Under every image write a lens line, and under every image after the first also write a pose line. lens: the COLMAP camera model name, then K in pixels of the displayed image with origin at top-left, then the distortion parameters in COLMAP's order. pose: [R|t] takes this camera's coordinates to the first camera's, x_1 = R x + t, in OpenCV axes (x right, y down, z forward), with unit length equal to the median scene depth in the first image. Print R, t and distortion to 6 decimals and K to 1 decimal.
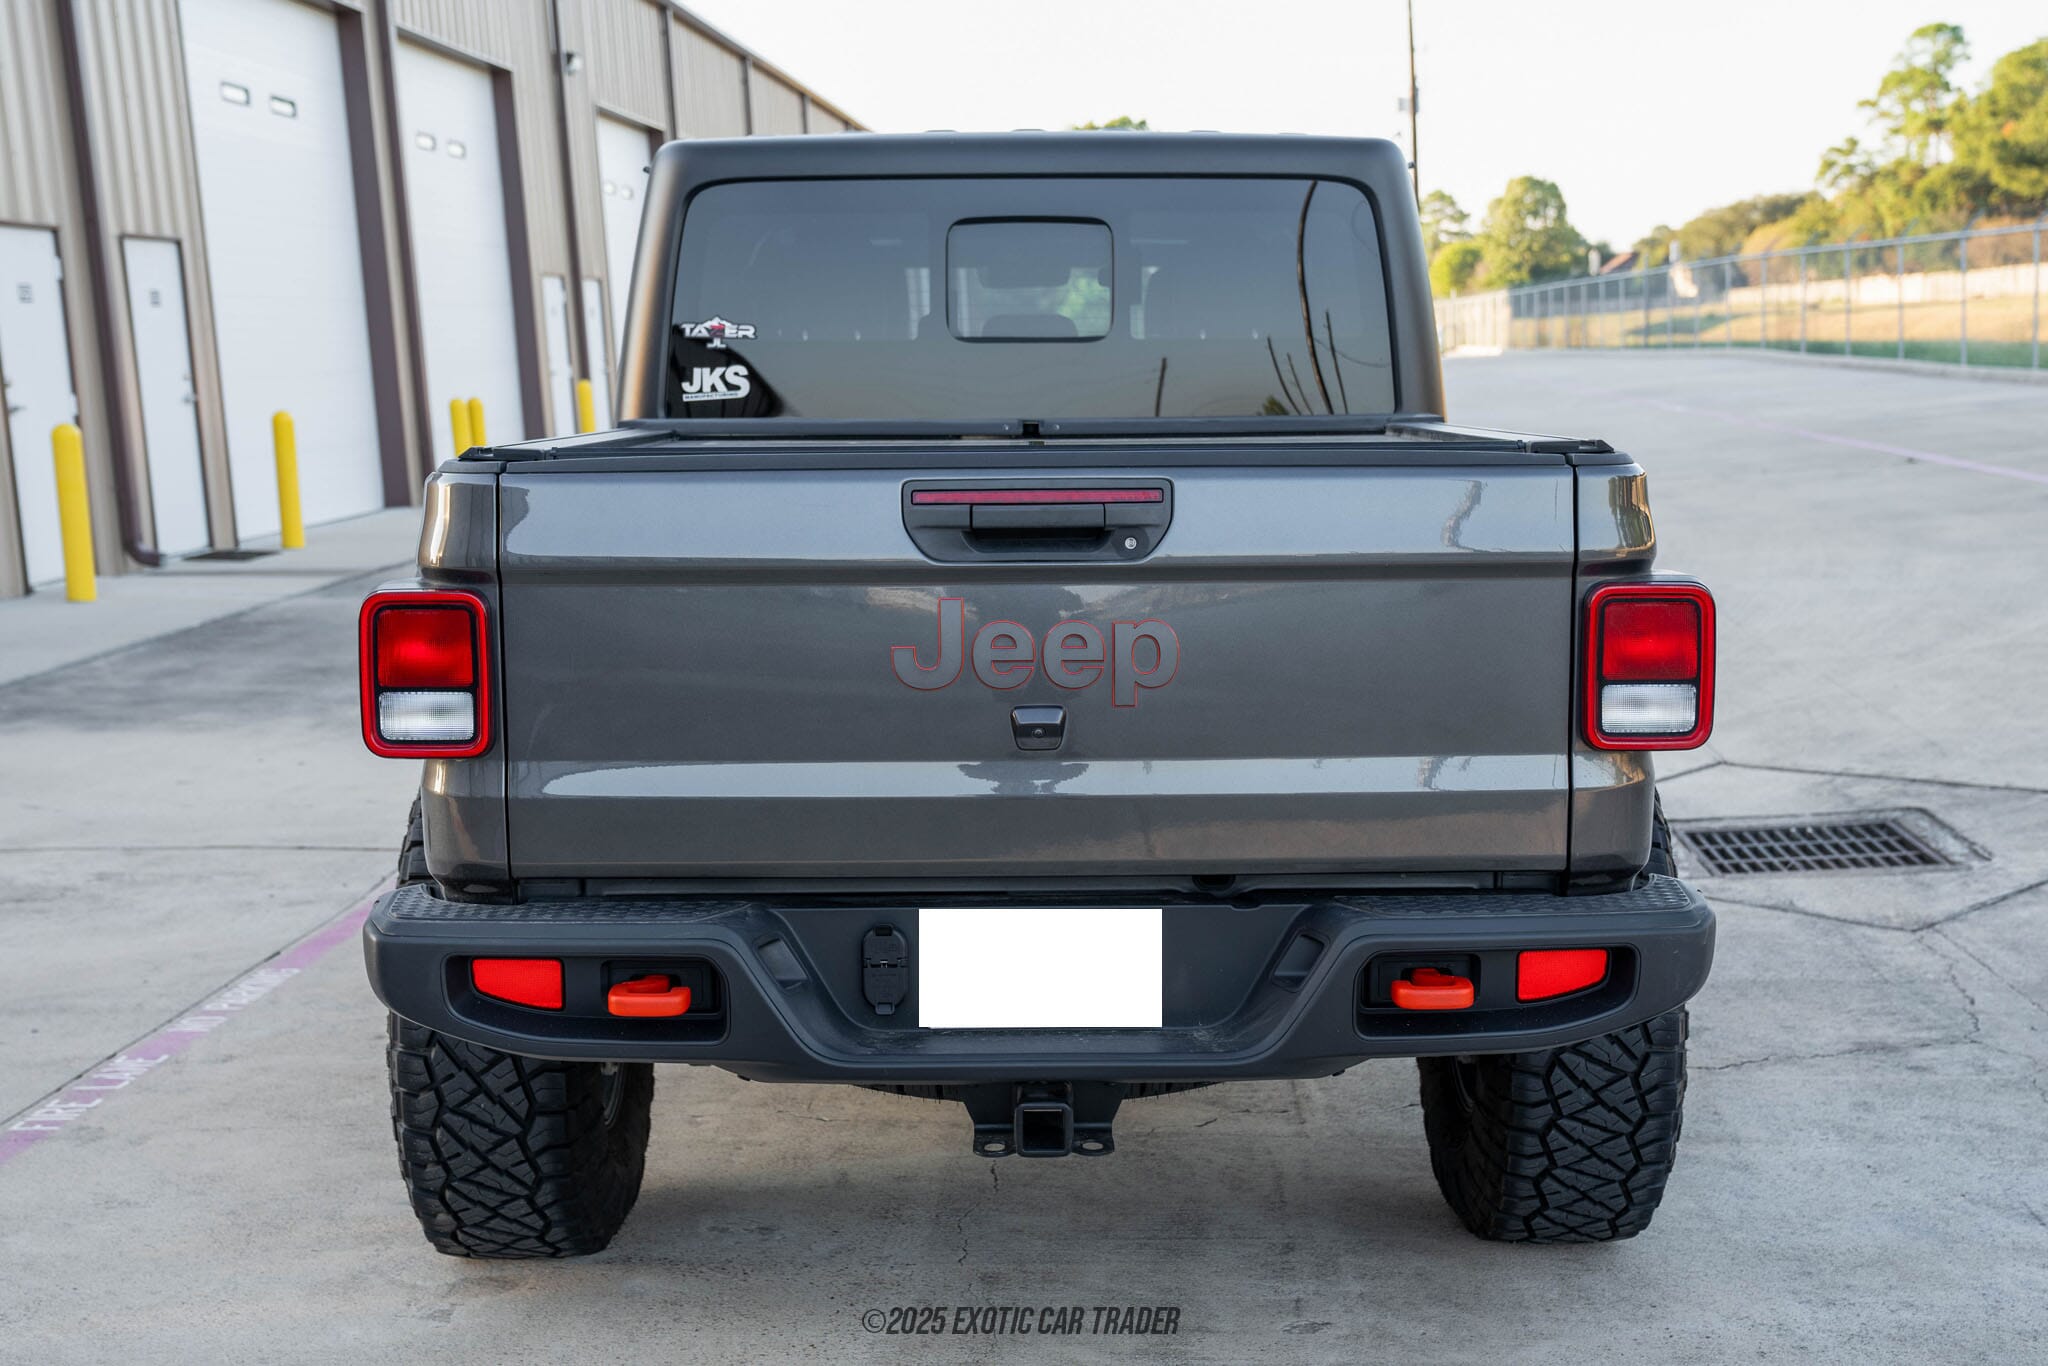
lens RADIAL K [[2622.9, 0, 1024.0], [0, 2622.9, 683.0], [0, 0, 1]] dist [0.005335, 0.406733]
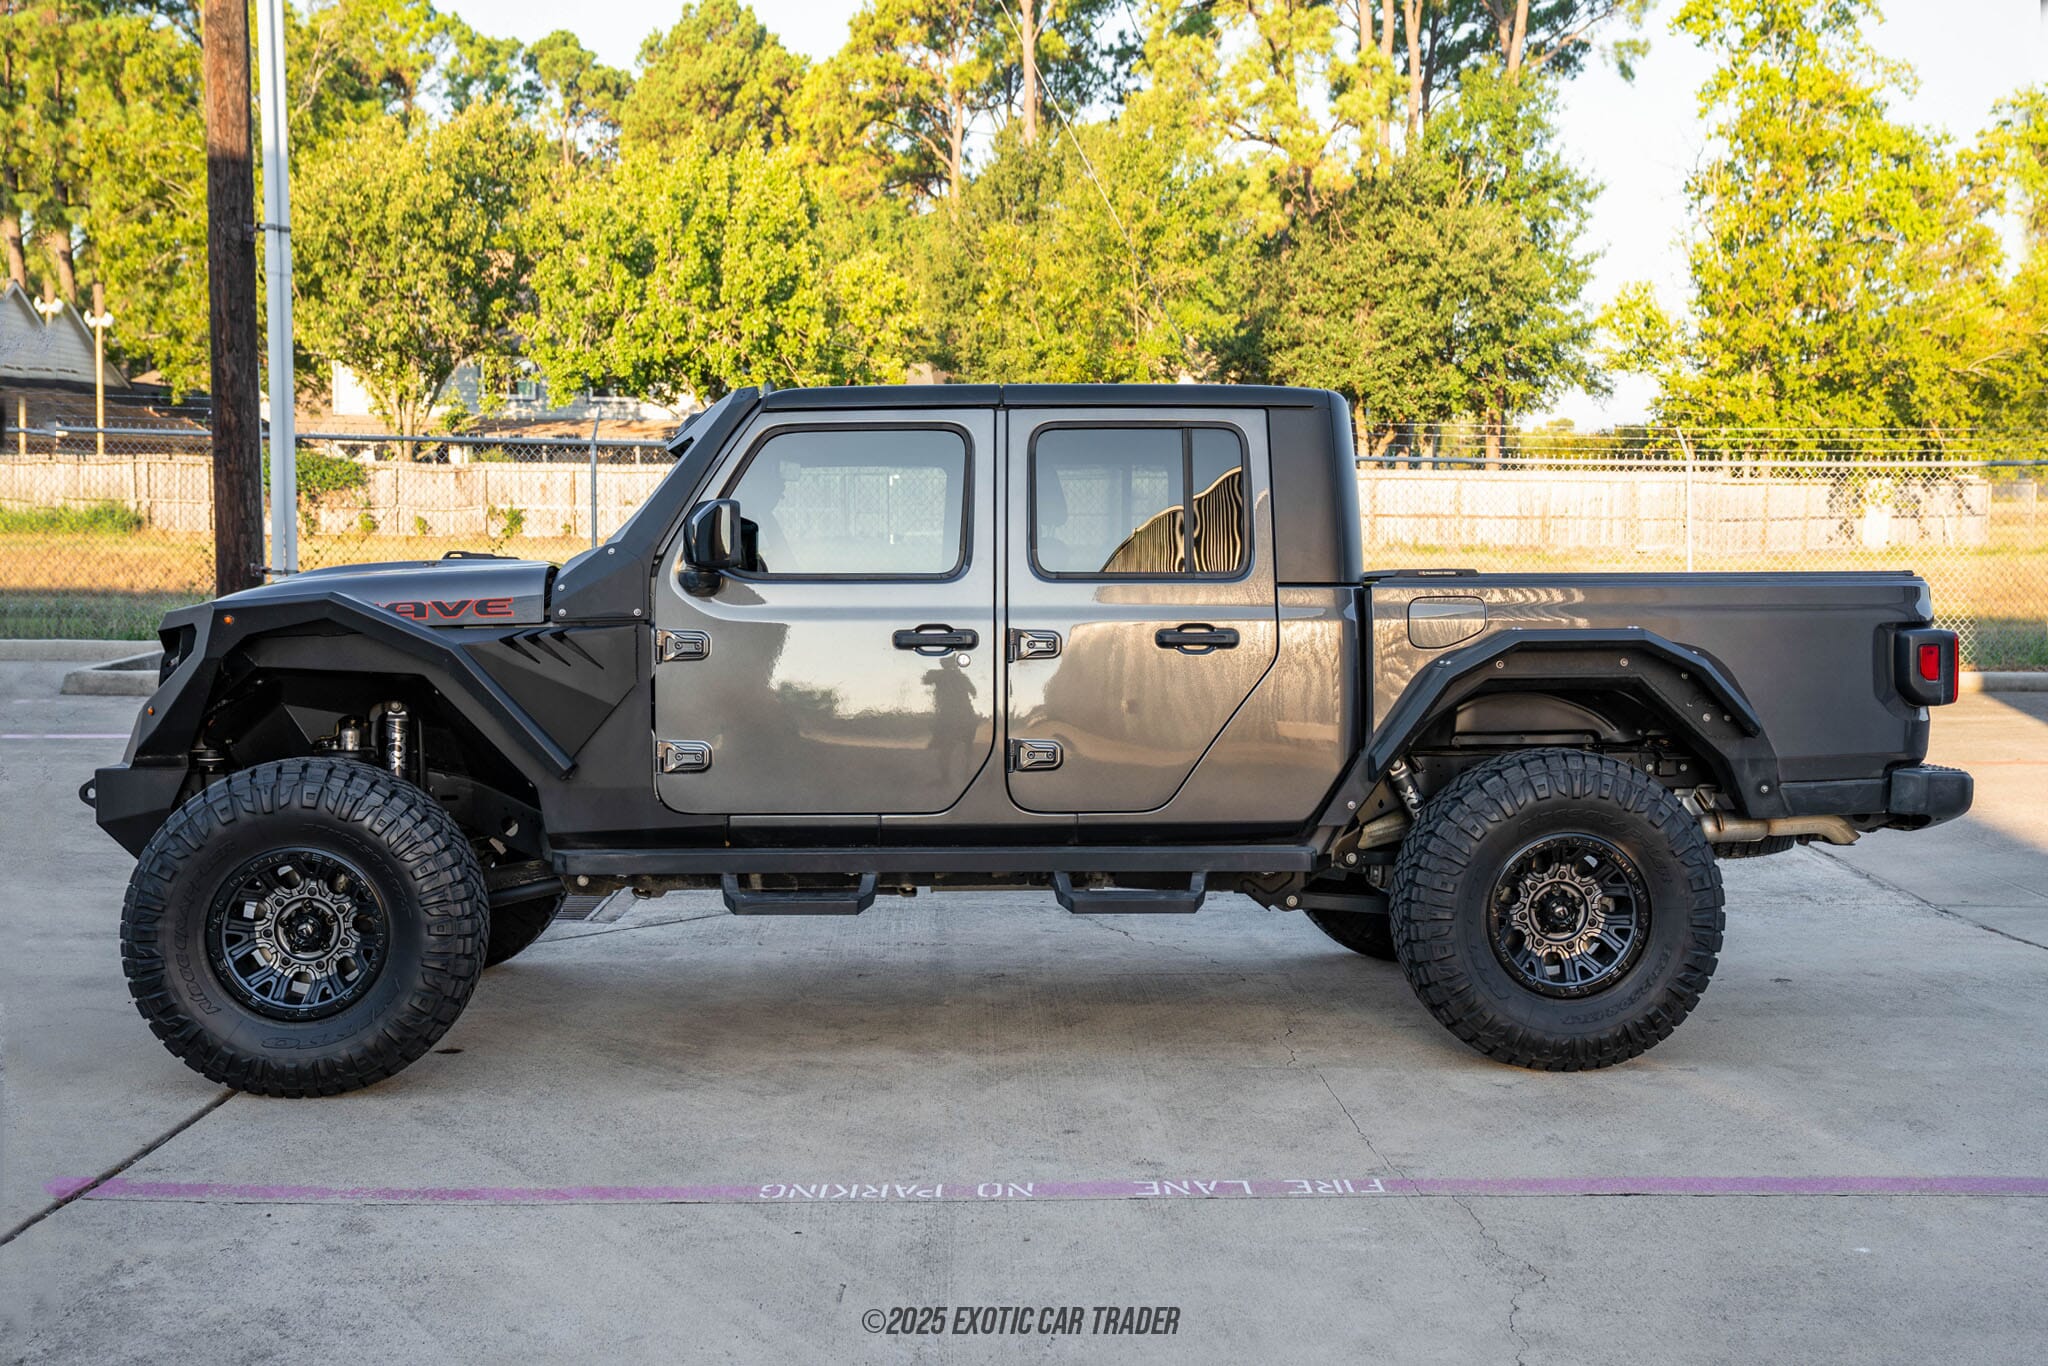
lens RADIAL K [[2085.3, 0, 1145.2], [0, 2085.3, 715.8], [0, 0, 1]] dist [0.153119, -0.001040]
pose [[-0.107490, -0.046523, 0.993117, -1.200181], [0.117491, 0.991310, 0.059155, -0.091965], [-0.987239, 0.123041, -0.101090, 1.123352]]
